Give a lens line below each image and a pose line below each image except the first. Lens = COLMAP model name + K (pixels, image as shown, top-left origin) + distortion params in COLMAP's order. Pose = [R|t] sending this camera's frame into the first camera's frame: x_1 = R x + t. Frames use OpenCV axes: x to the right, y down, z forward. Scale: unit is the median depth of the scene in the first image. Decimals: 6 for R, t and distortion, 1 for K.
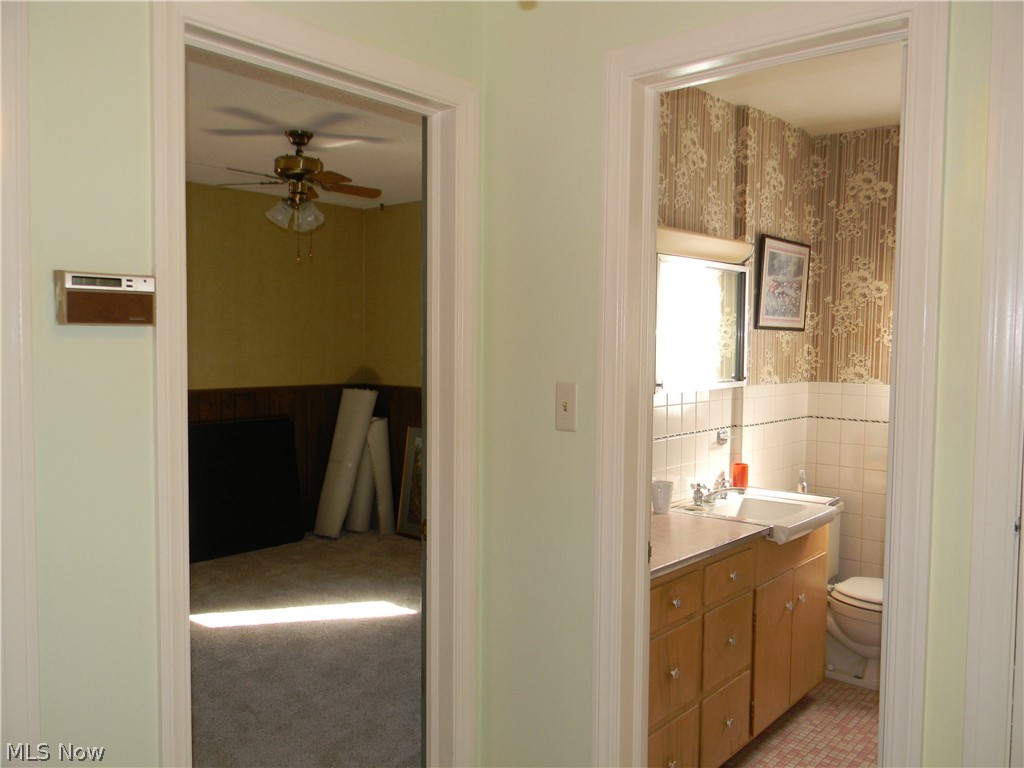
lens RADIAL K [[811.0, 0, 505.9], [0, 811.0, 380.9], [0, 0, 1]] dist [-0.002752, 0.003402]
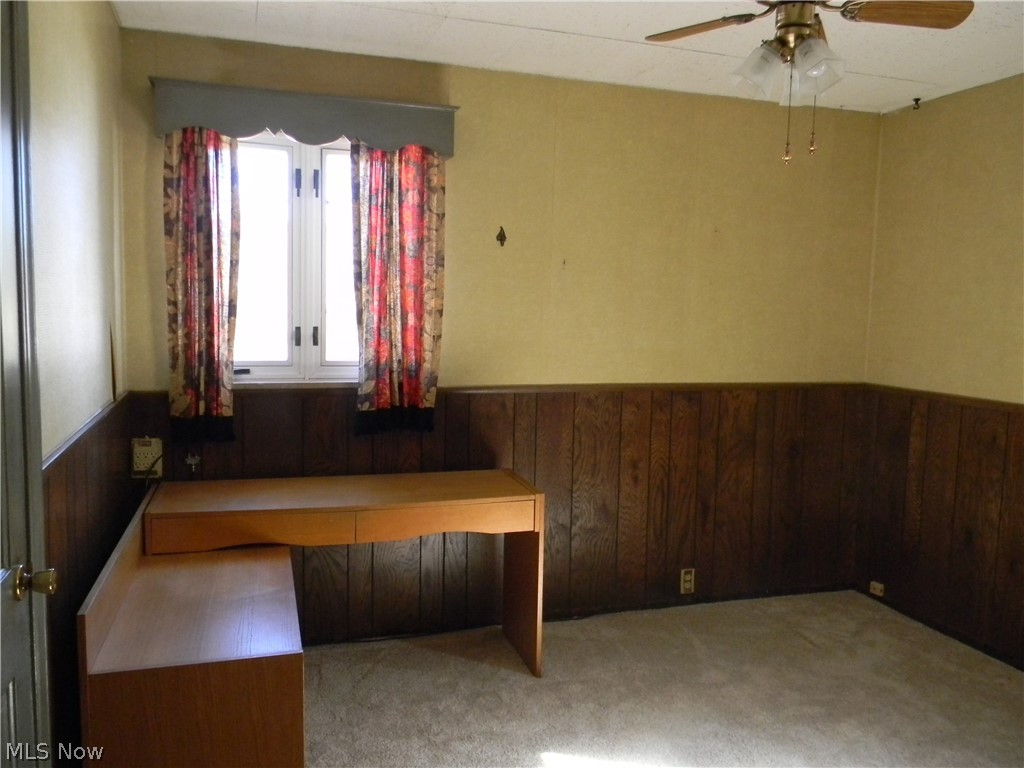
lens RADIAL K [[811.0, 0, 505.9], [0, 811.0, 380.9], [0, 0, 1]] dist [-0.002752, 0.003402]
pose [[0.852727, 0.054040, -0.519554, -0.106029], [-0.040848, 0.998487, 0.036813, -0.015151], [0.520758, -0.010168, 0.853644, 0.370503]]
